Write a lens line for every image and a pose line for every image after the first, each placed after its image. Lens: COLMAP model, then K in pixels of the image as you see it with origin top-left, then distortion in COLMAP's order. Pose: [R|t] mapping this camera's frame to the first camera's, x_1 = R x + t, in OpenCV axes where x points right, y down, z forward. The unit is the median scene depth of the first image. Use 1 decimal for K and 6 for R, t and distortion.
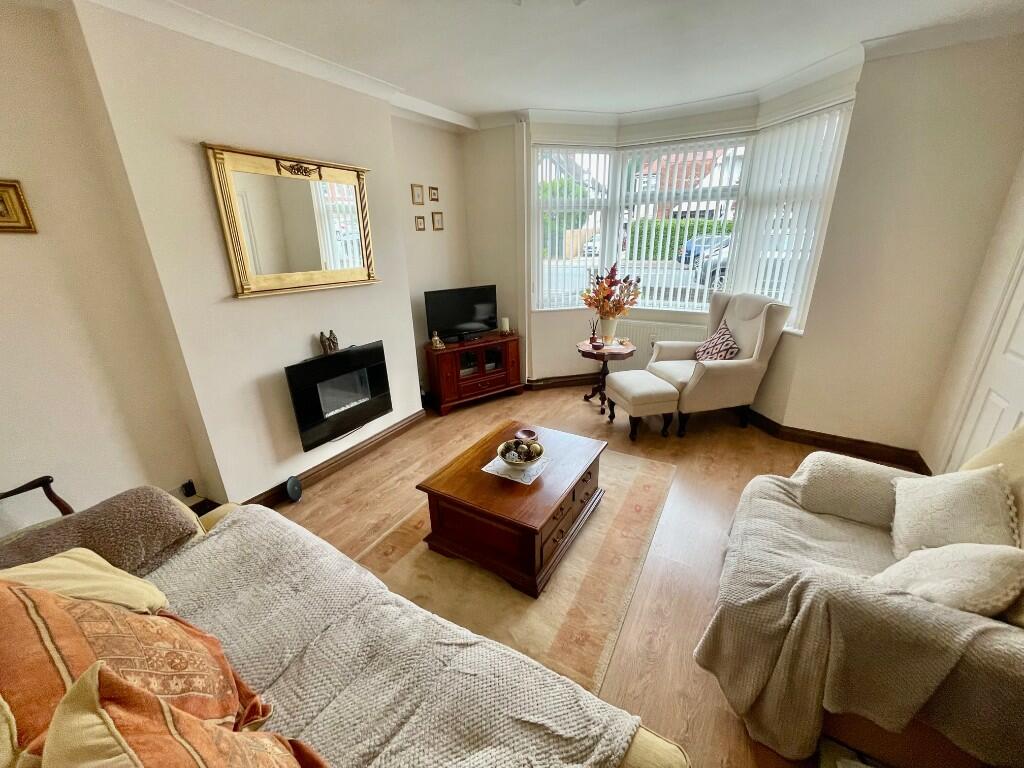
lens RADIAL K [[412.9, 0, 512.3], [0, 412.9, 380.9], [0, 0, 1]] dist [0.004578, 0.000384]
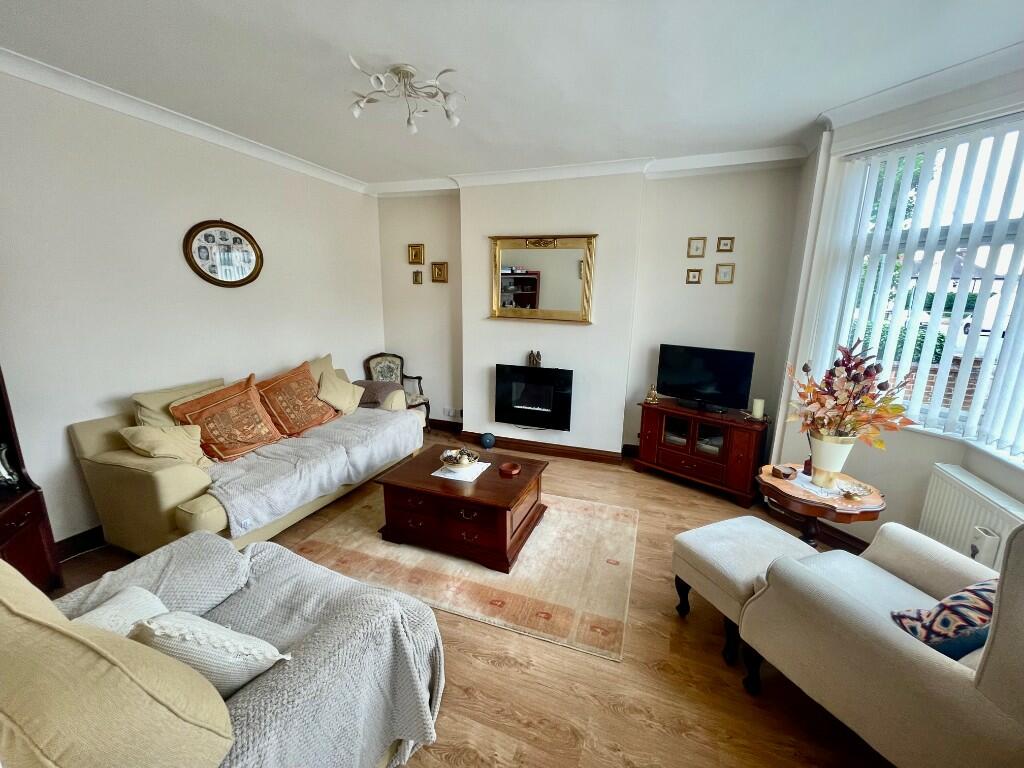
lens RADIAL K [[412.9, 0, 515.4], [0, 412.9, 381.6], [0, 0, 1]] dist [0.004578, 0.000384]
pose [[0.171401, 0.225780, -0.958981, 0.681122], [-0.352185, 0.923109, 0.154388, -0.162456], [0.920102, 0.311277, 0.237738, 0.477713]]
